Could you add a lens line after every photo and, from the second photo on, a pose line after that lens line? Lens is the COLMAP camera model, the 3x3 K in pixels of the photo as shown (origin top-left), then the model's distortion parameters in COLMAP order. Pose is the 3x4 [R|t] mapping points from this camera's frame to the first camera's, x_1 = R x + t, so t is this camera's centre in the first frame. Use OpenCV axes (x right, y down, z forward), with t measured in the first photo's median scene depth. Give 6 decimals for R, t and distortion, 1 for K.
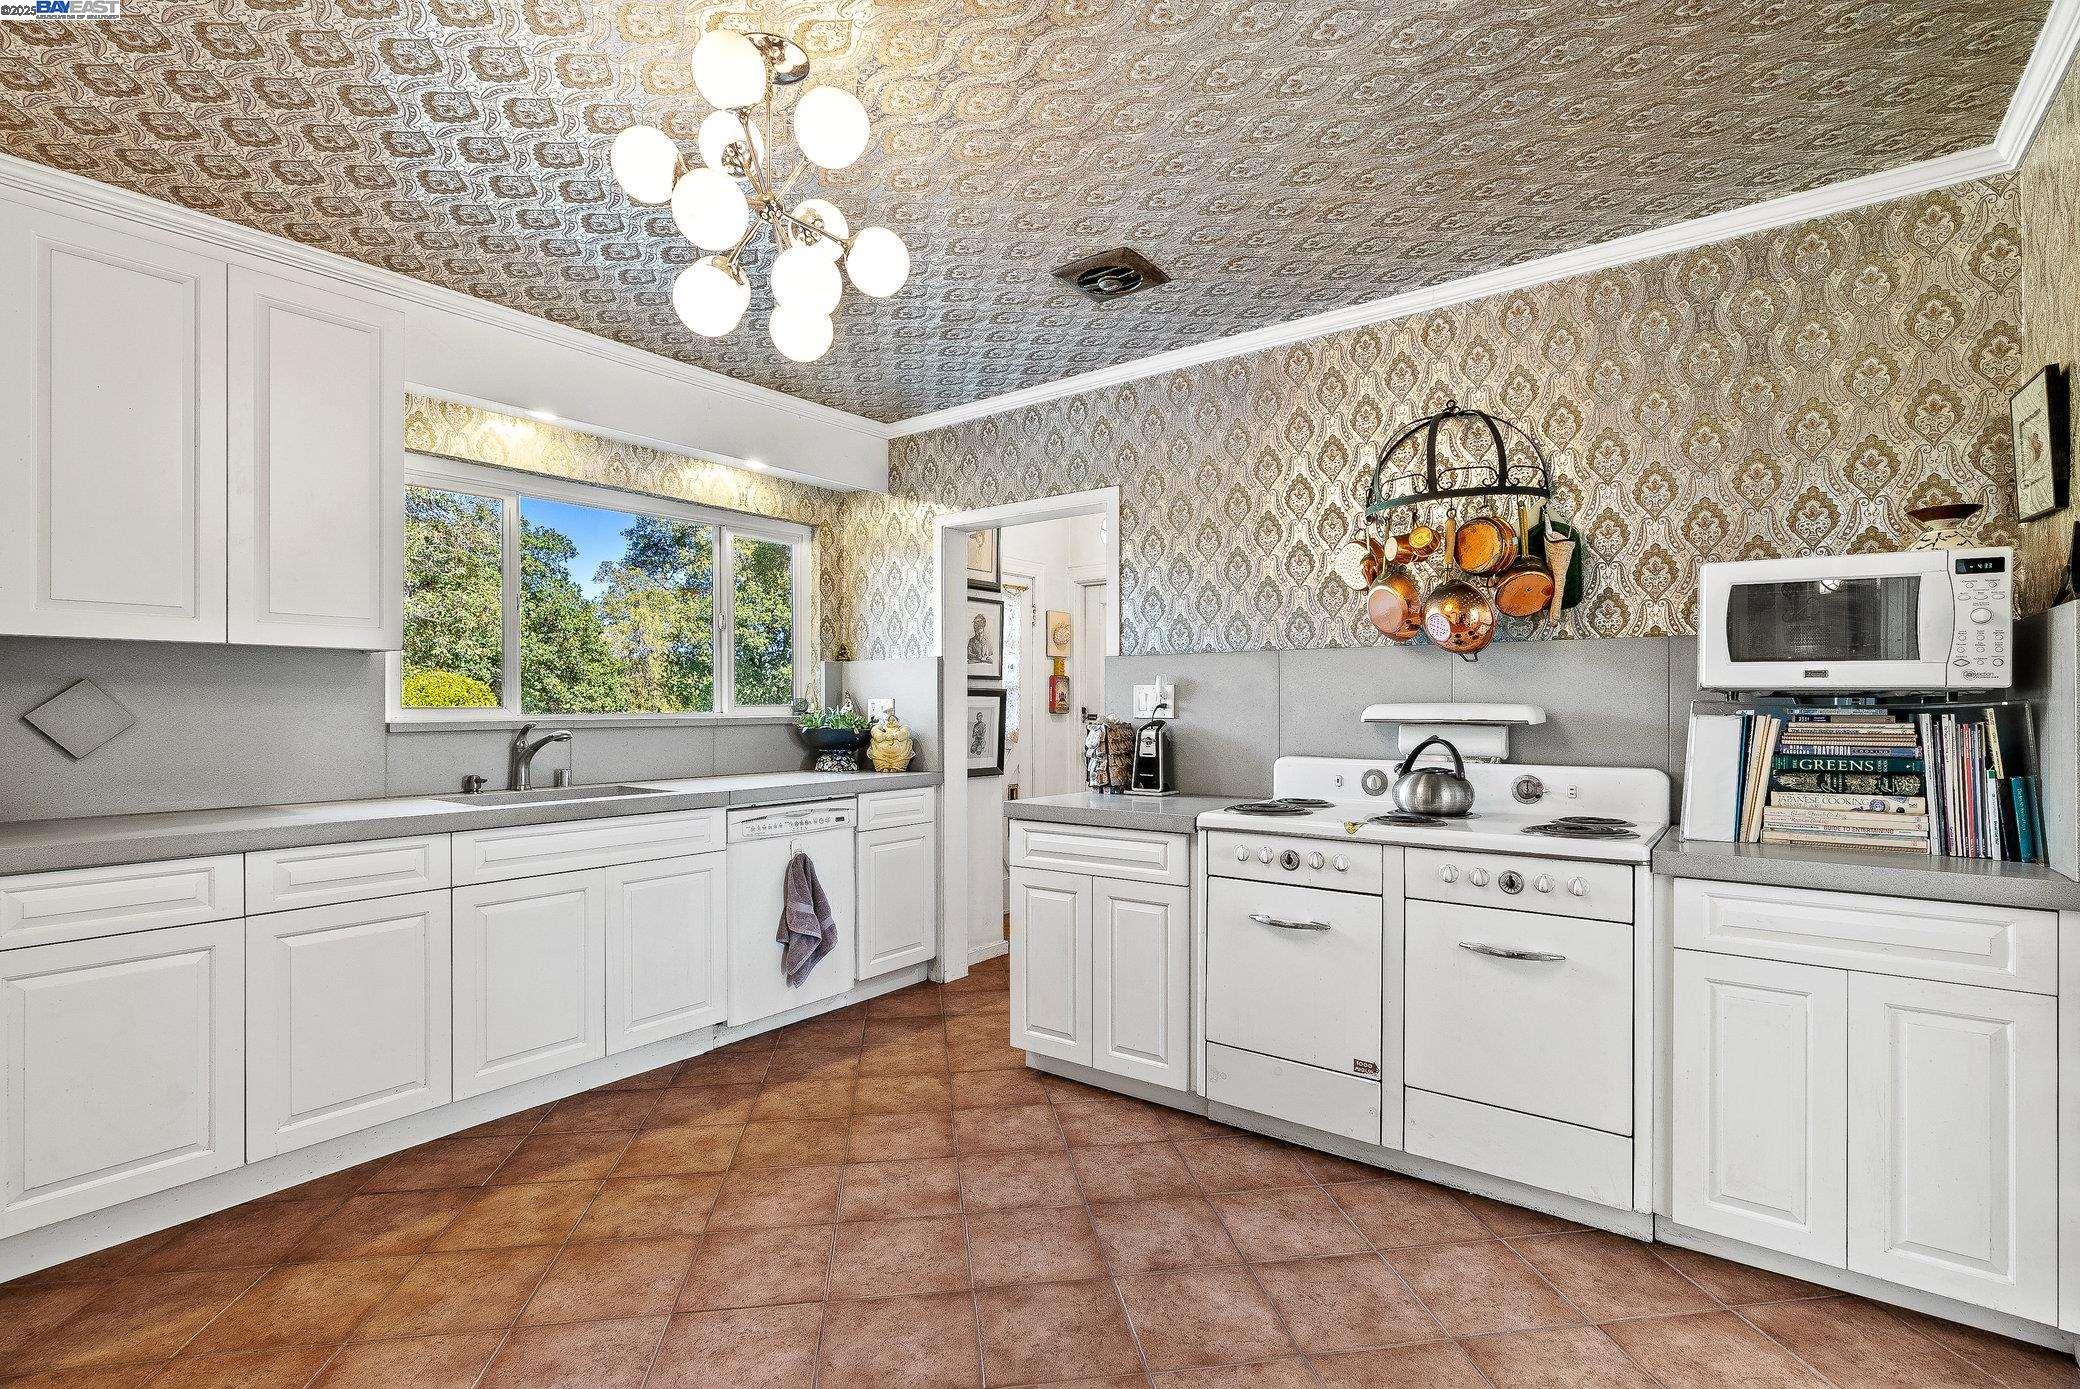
lens RADIAL K [[964.8, 0, 1059.4], [0, 964.8, 705.2], [0, 0, 1]] dist [-0.003203, 0.001128]
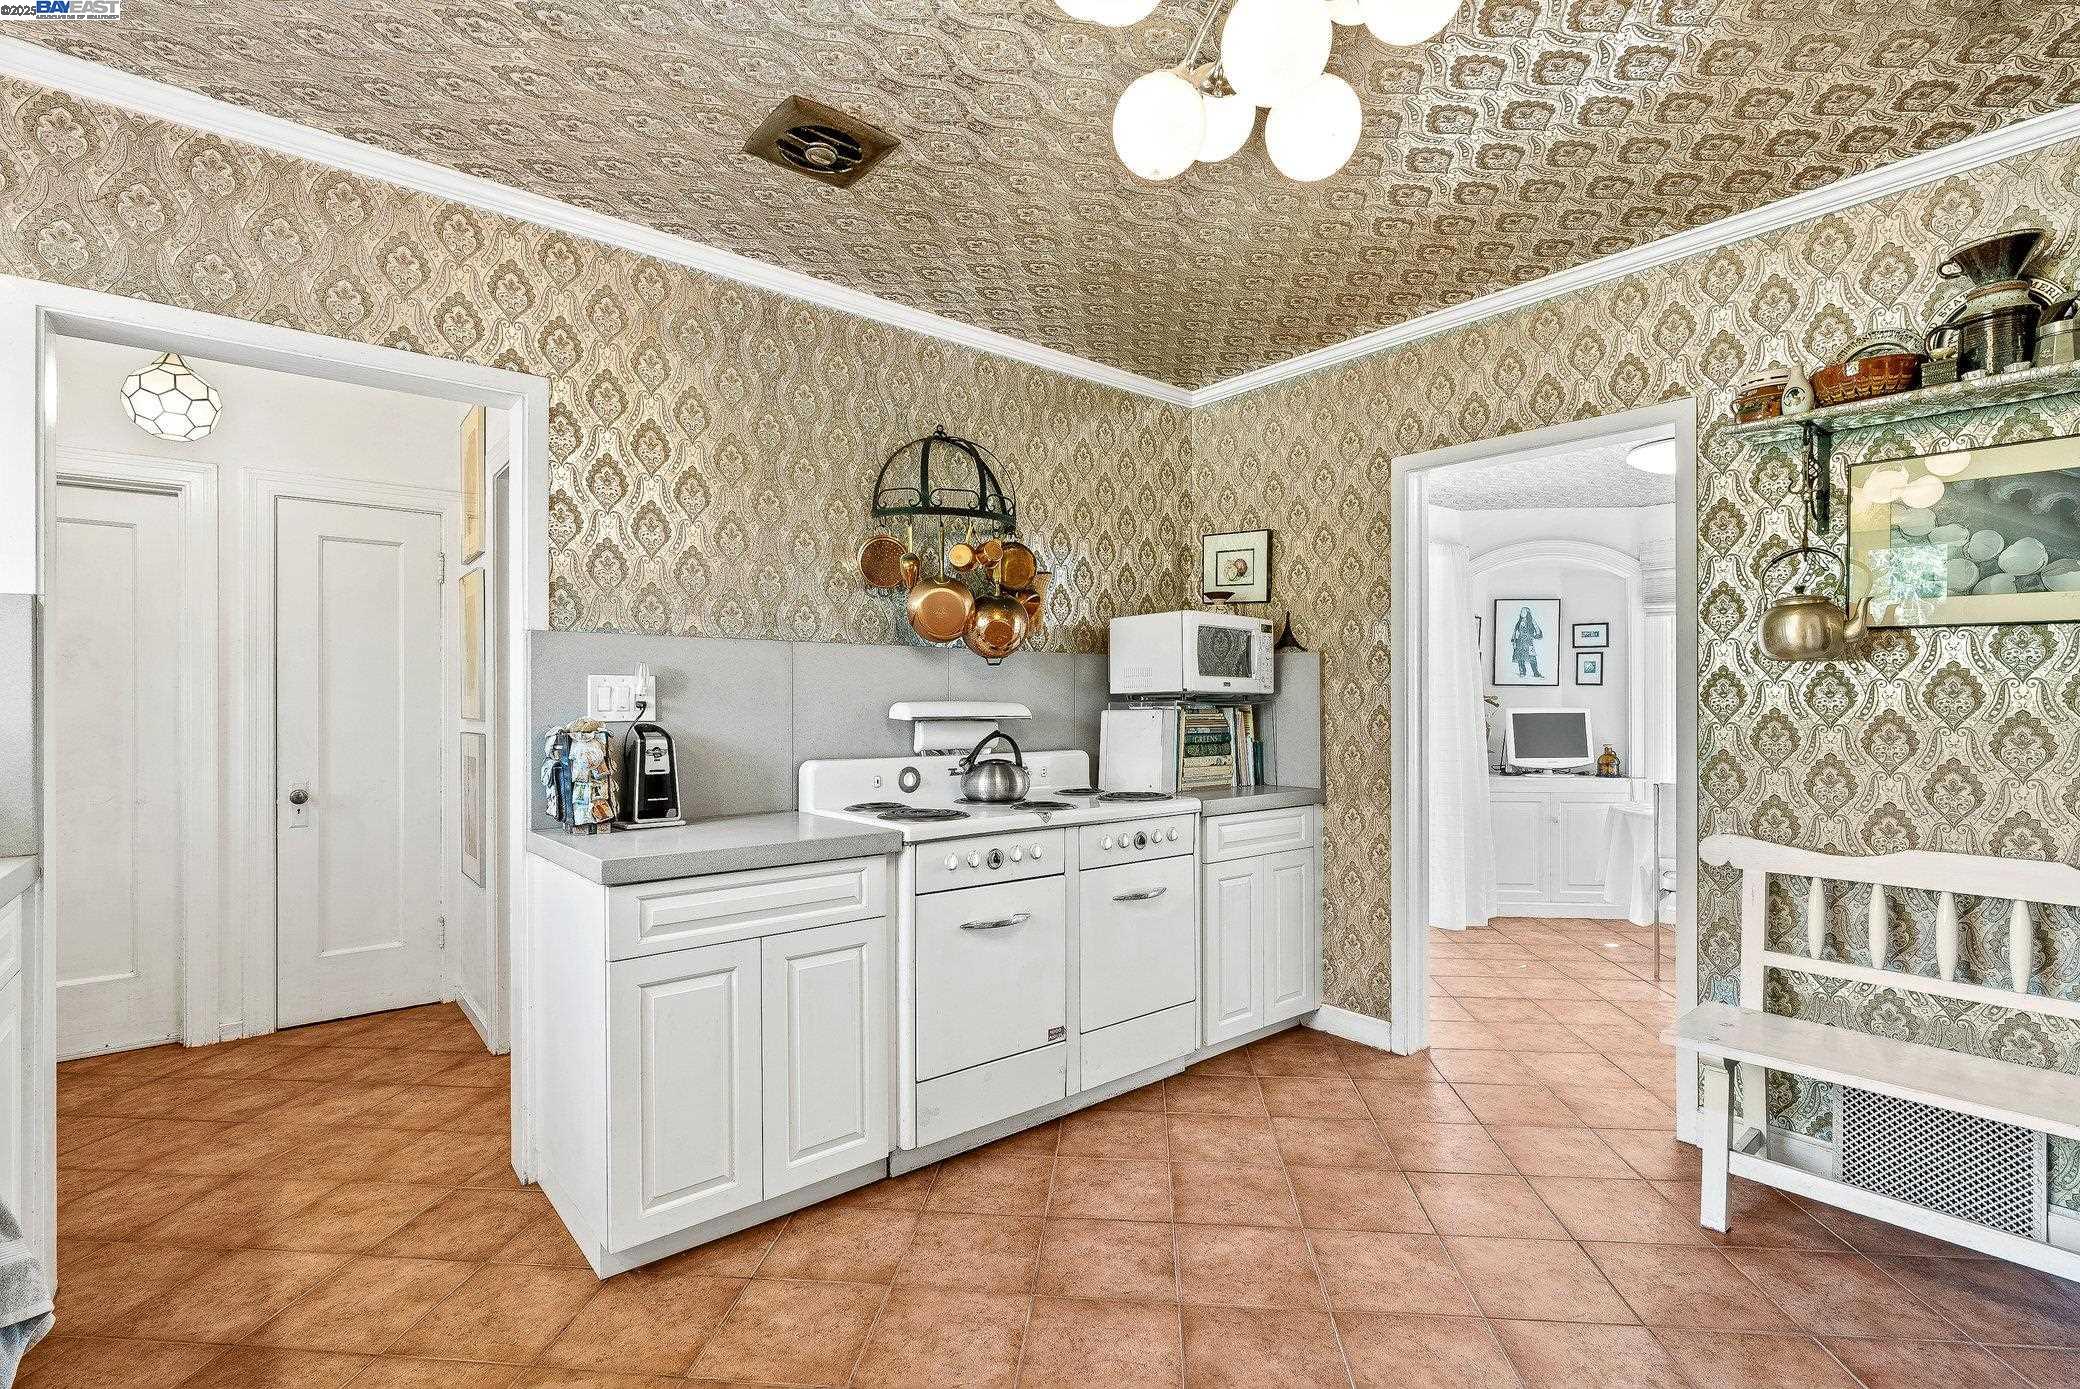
lens RADIAL K [[964.8, 0, 1025.0], [0, 964.8, 702.9], [0, 0, 1]] dist [-0.003203, 0.001128]
pose [[0.246377, 0.003630, 0.969167, -0.662744], [0.003214, 0.999984, -0.004562, 0.004387], [-0.969169, 0.004238, 0.246361, 0.668227]]
